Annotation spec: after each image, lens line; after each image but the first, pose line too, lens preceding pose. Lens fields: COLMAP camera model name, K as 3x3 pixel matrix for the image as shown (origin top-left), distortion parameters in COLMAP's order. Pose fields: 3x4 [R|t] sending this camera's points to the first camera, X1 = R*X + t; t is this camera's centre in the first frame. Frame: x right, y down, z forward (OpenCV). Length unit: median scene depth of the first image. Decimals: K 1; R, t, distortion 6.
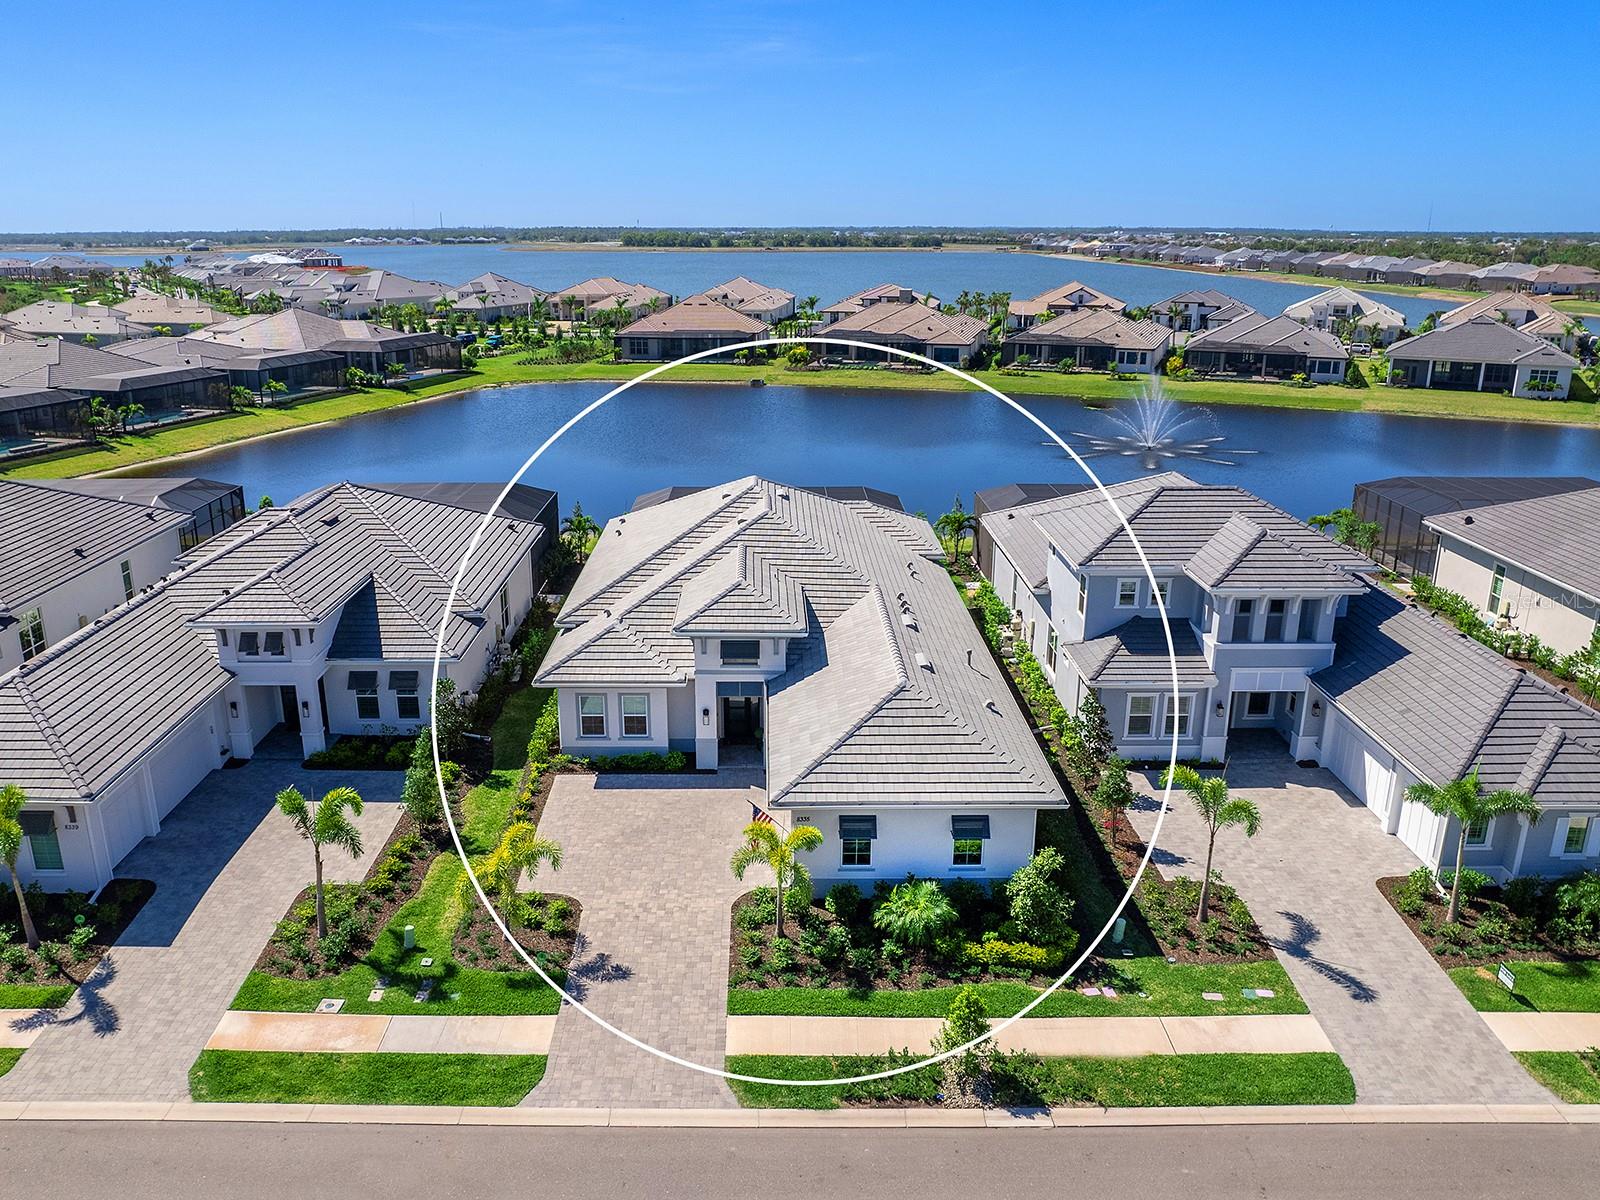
lens RADIAL K [[1217.2, 0, 766.5], [0, 1217.2, 606.9], [0, 0, 1]] dist [-0.058079, 0.031037]
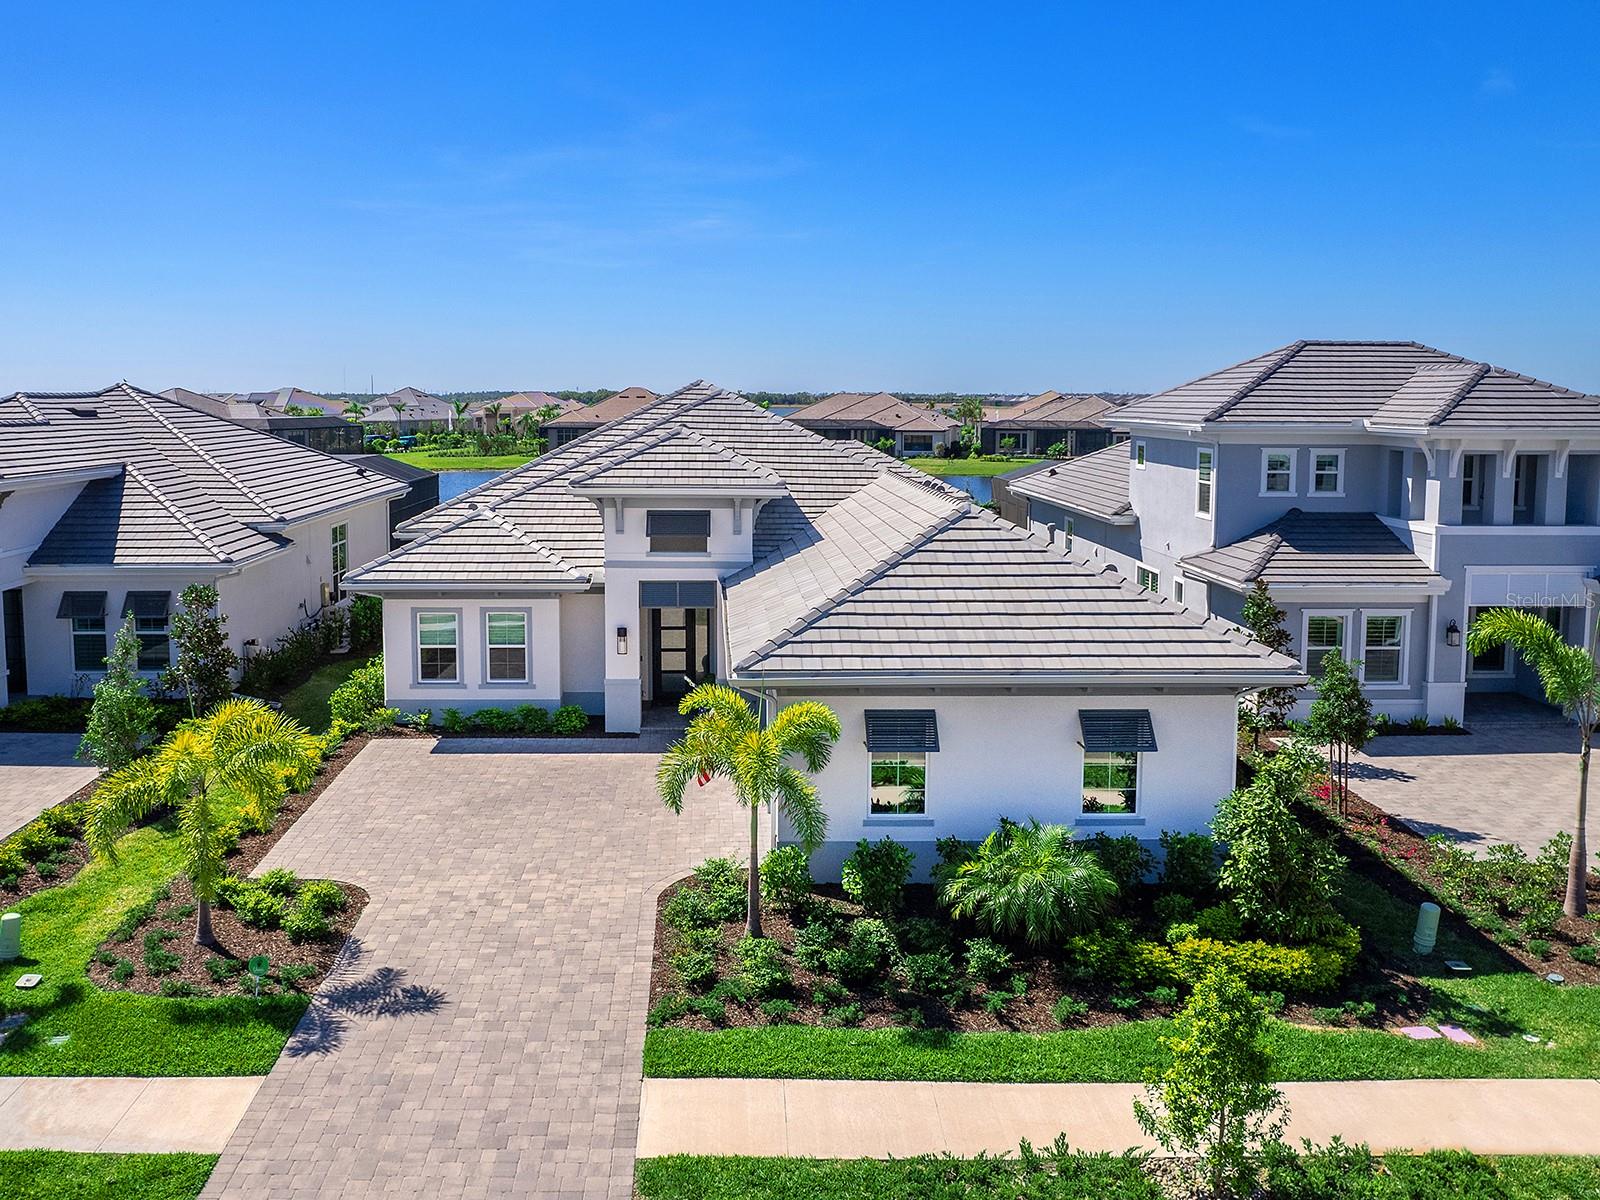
lens RADIAL K [[1307.6, 0, 714.7], [0, 1307.6, 529.0], [0, 0, 1]] dist [-0.039809, 0.003884]
pose [[0.999992, 0.002101, 0.003464, -0.005688], [-0.001359, 0.979475, -0.201562, 0.169195], [-0.003816, 0.201556, 0.979470, 0.349925]]
